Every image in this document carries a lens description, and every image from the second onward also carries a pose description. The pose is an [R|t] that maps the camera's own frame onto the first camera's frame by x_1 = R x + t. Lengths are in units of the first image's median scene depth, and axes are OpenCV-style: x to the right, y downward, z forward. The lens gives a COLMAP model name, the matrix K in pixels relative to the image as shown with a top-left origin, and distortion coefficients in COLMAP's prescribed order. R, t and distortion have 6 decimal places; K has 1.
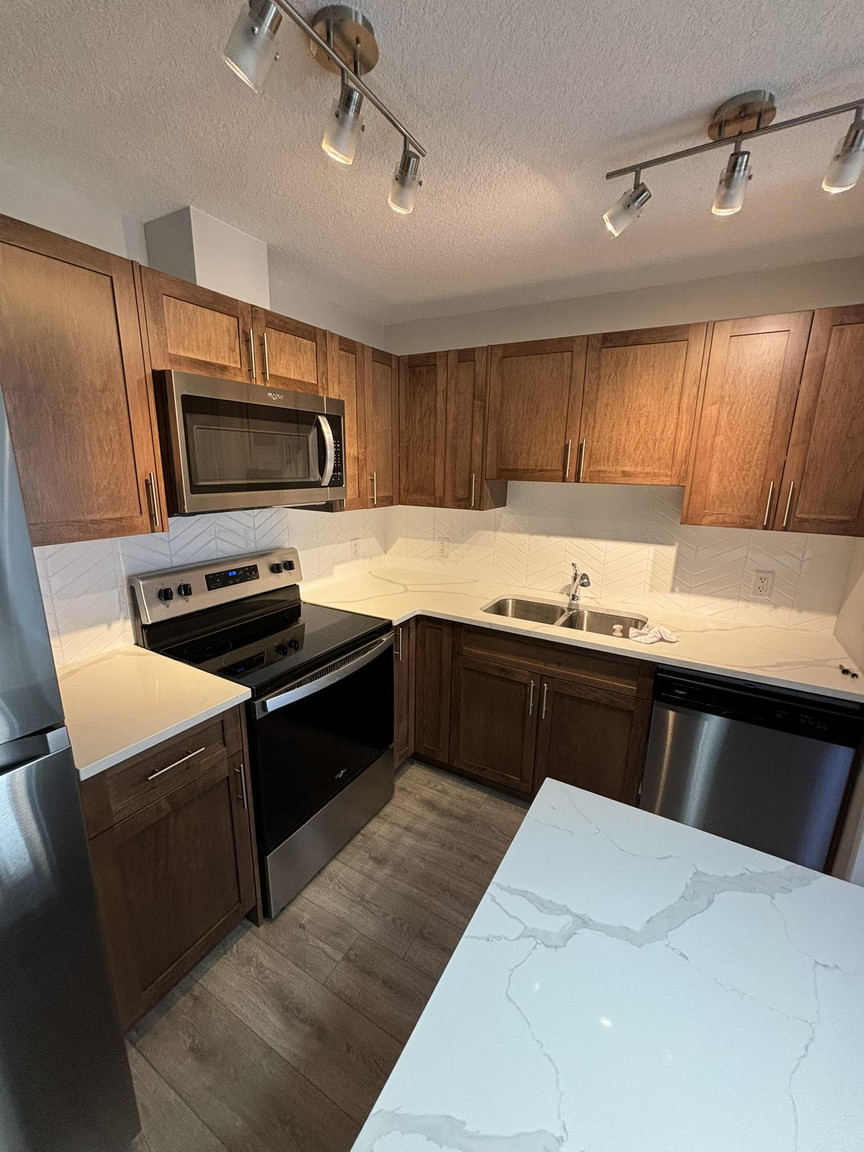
lens RADIAL K [[466.5, 0, 430.0], [0, 466.5, 578.4], [0, 0, 1]] dist [0.003279, 0.001697]
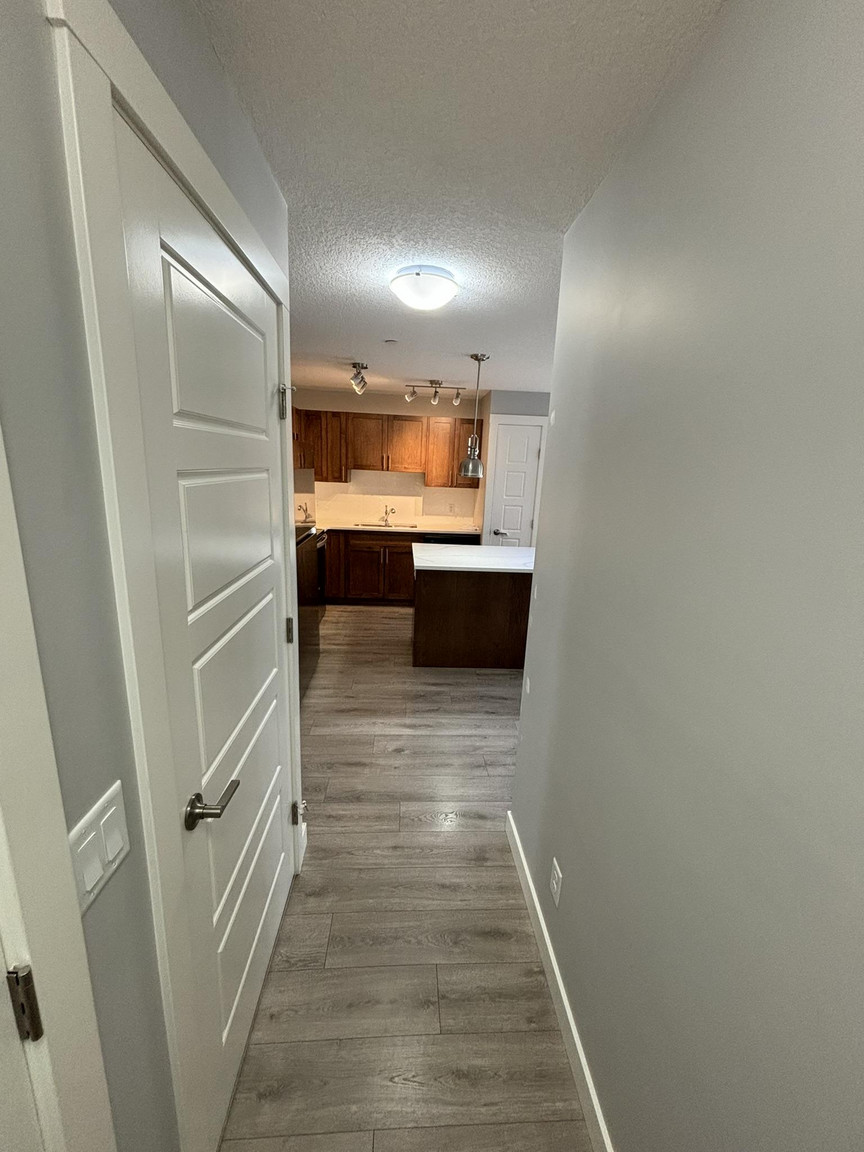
lens RADIAL K [[466.5, 0, 433.8], [0, 466.5, 576.7], [0, 0, 1]] dist [0.003279, 0.001697]
pose [[0.829267, -0.103844, 0.549120, -0.945469], [0.101839, 0.994212, 0.034219, 0.309184], [-0.549495, 0.027545, 0.835043, -1.257760]]
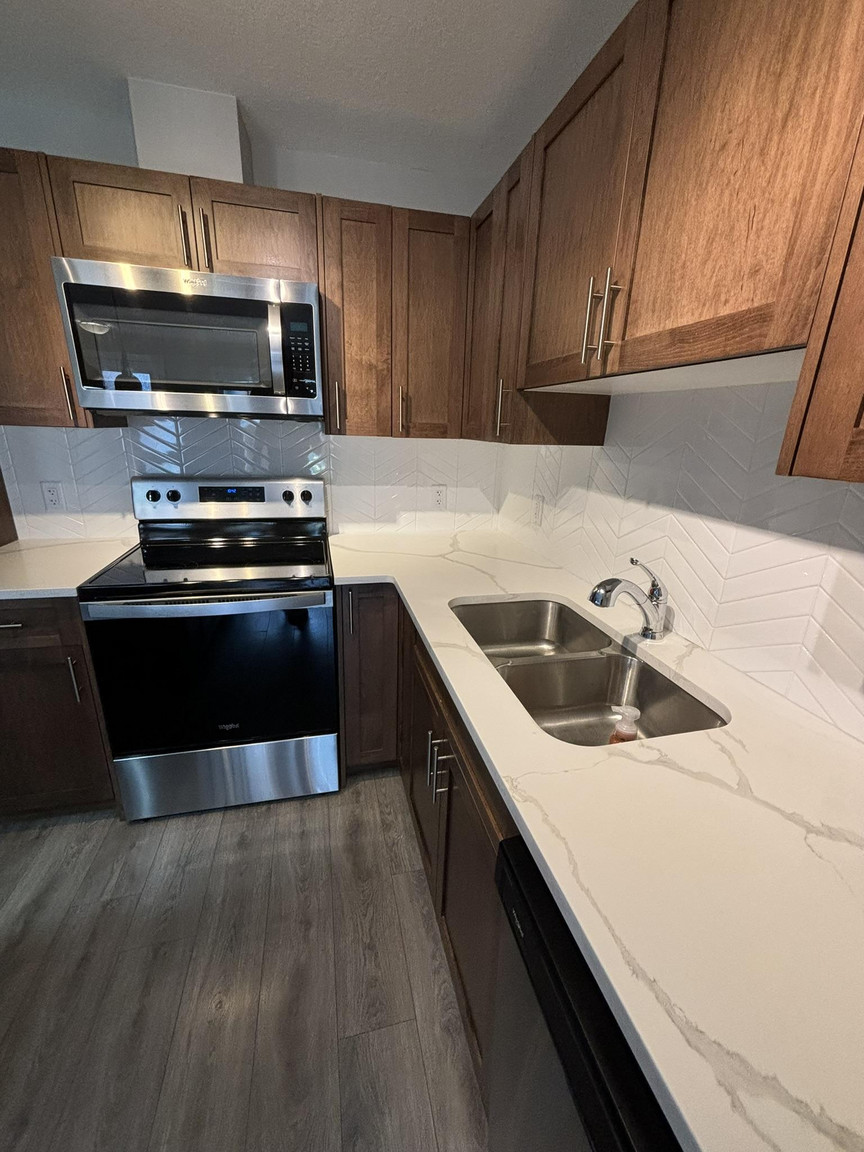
lens RADIAL K [[466.5, 0, 432.3], [0, 466.5, 575.2], [0, 0, 1]] dist [0.003279, 0.001697]
pose [[0.691740, 0.225544, -0.686022, 0.565053], [-0.193783, 0.973108, 0.124531, -0.040123], [0.695661, 0.046797, 0.716845, 0.570287]]
